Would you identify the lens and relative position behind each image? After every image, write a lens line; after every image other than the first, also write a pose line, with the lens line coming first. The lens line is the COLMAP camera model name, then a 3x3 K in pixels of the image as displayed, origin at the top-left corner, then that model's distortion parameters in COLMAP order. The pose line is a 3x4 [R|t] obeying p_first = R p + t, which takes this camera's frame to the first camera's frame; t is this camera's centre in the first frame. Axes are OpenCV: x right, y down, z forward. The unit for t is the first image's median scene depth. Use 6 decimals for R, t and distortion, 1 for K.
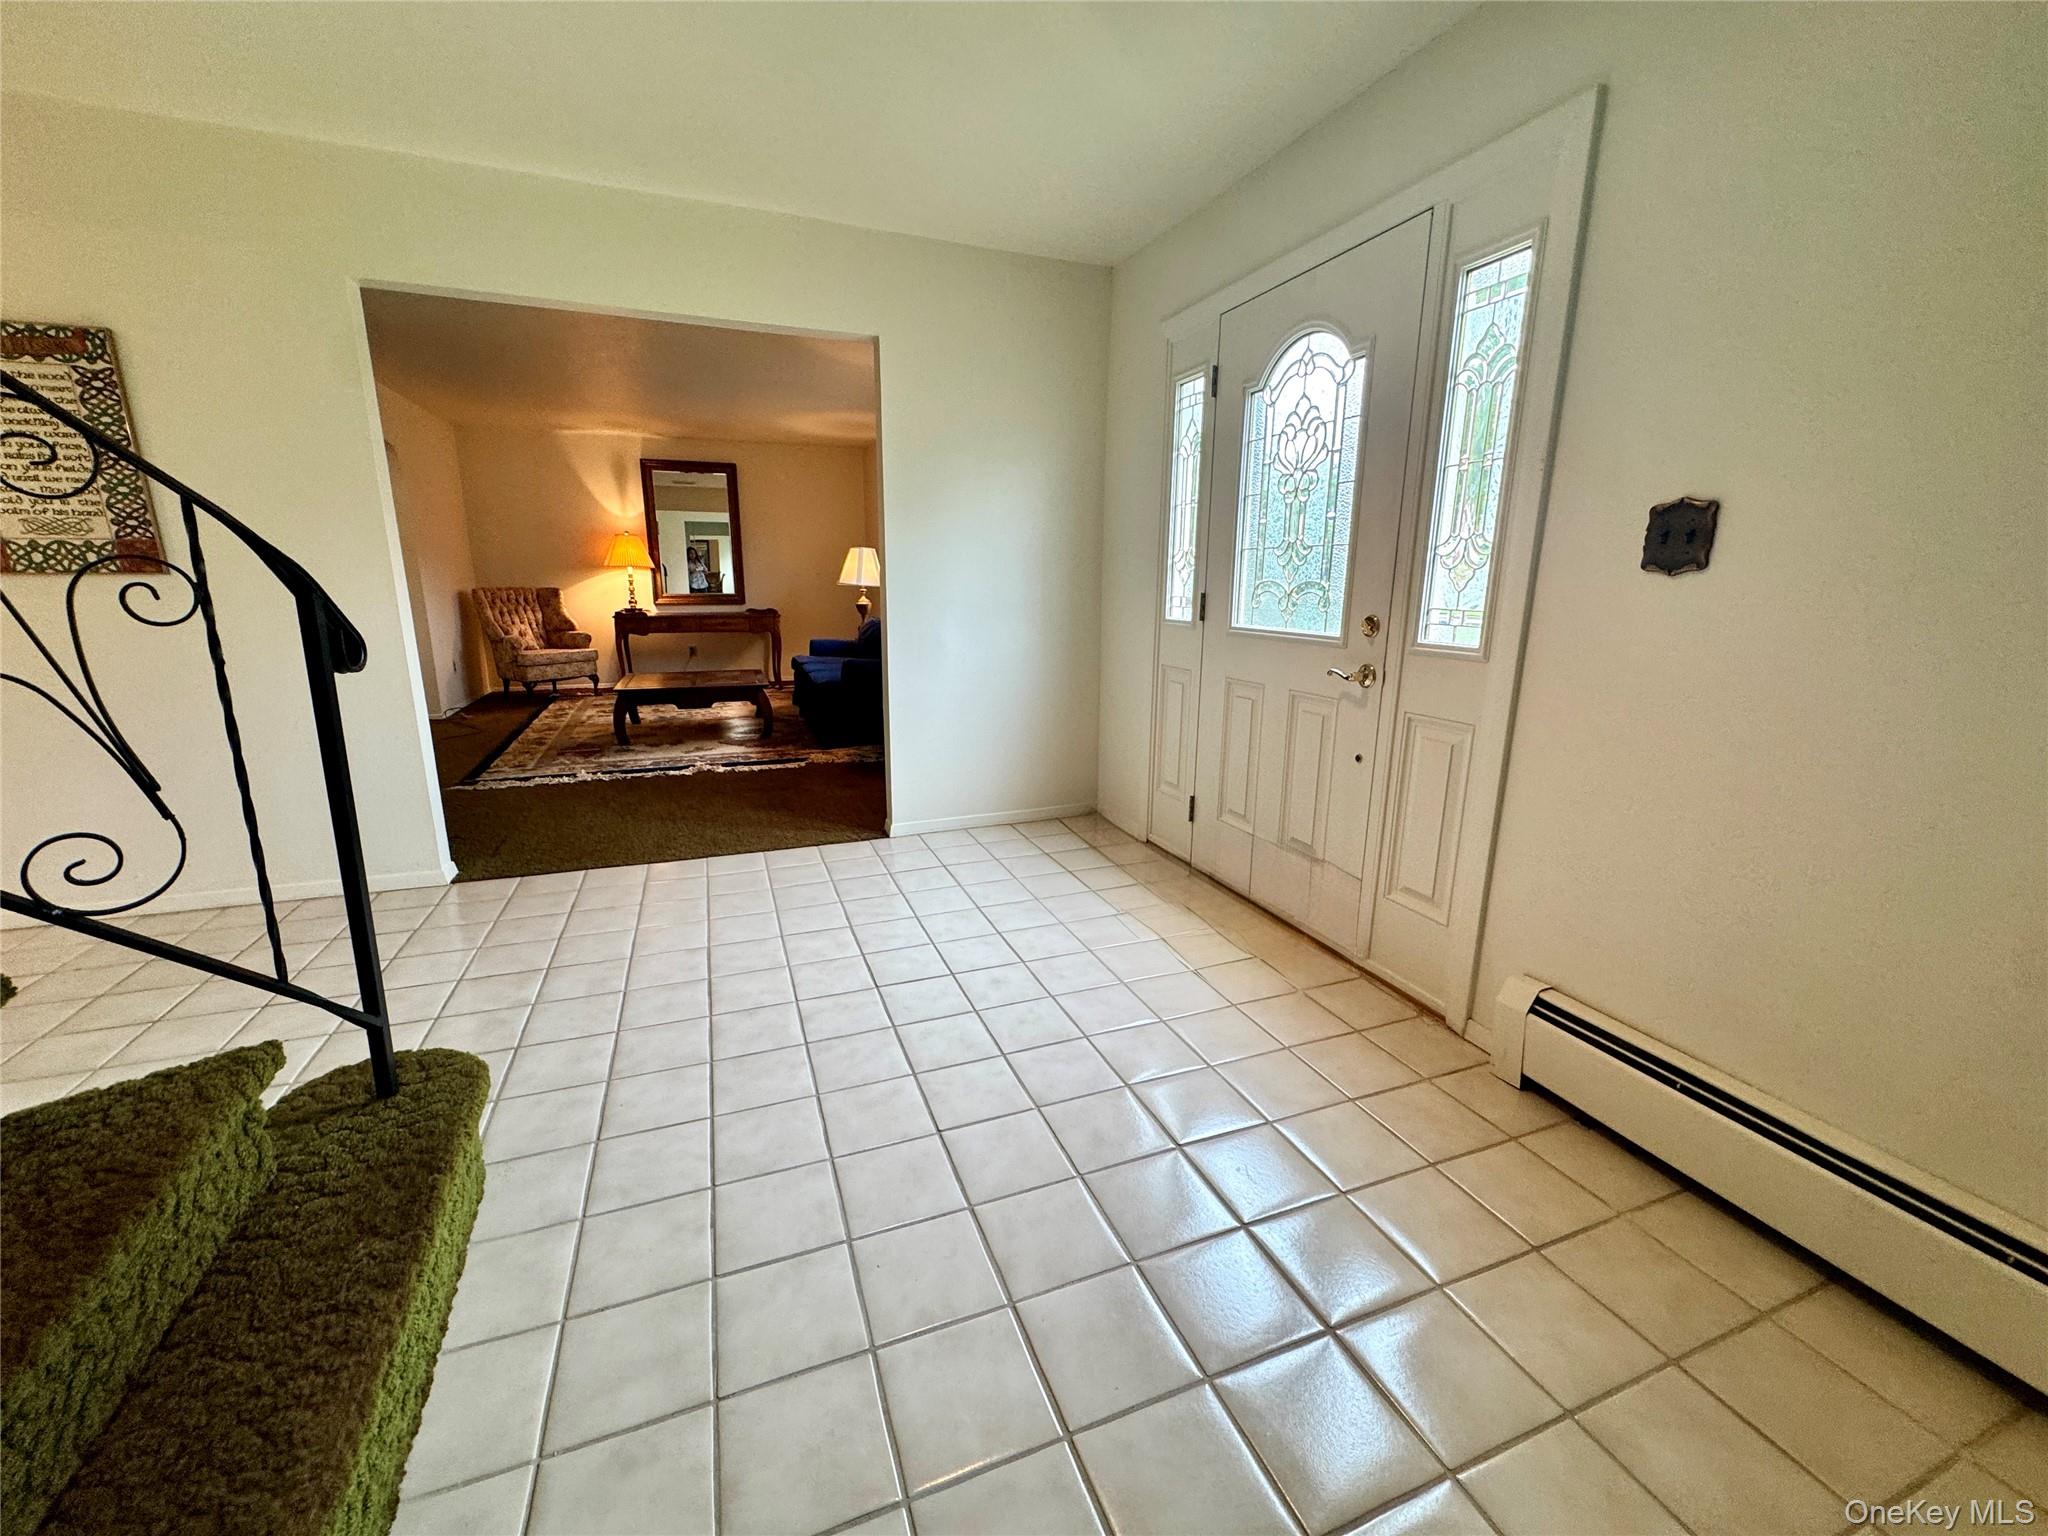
lens RADIAL K [[817.7, 0, 1017.8], [0, 817.7, 761.7], [0, 0, 1]] dist [-0.003629, -0.000166]
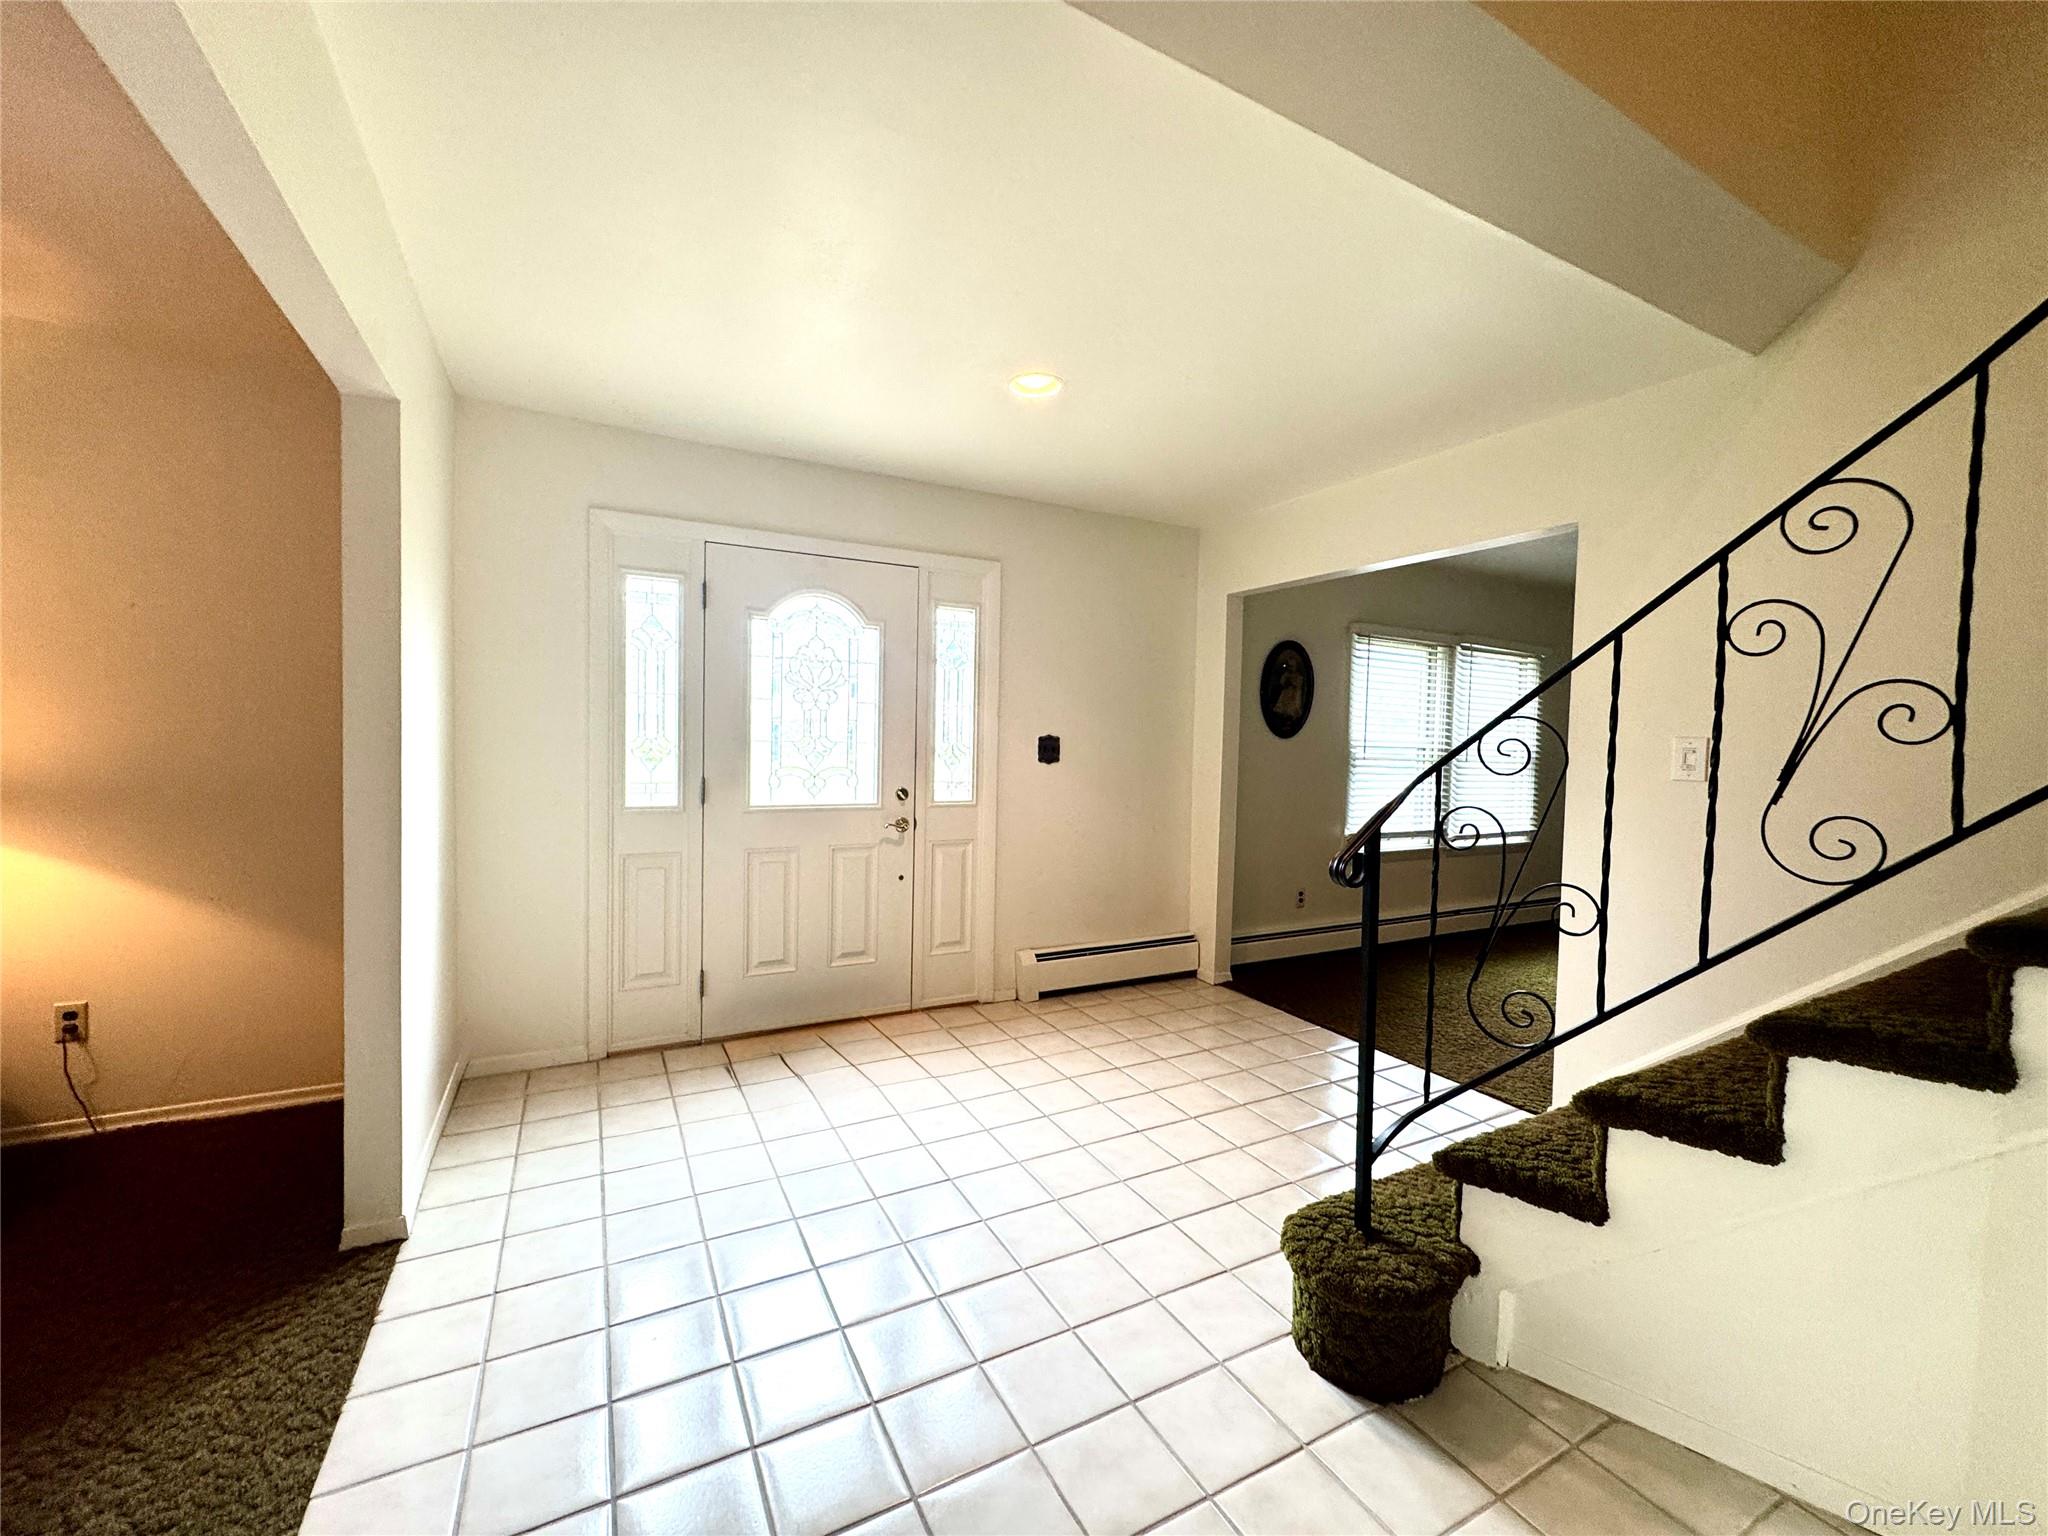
lens RADIAL K [[817.7, 0, 1025.4], [0, 817.7, 772.5], [0, 0, 1]] dist [-0.003629, -0.000166]
pose [[-0.116517, -0.049853, 0.991937, -1.377602], [0.197145, 0.977705, 0.072295, -0.320287], [-0.973426, 0.203979, -0.104091, 1.069149]]
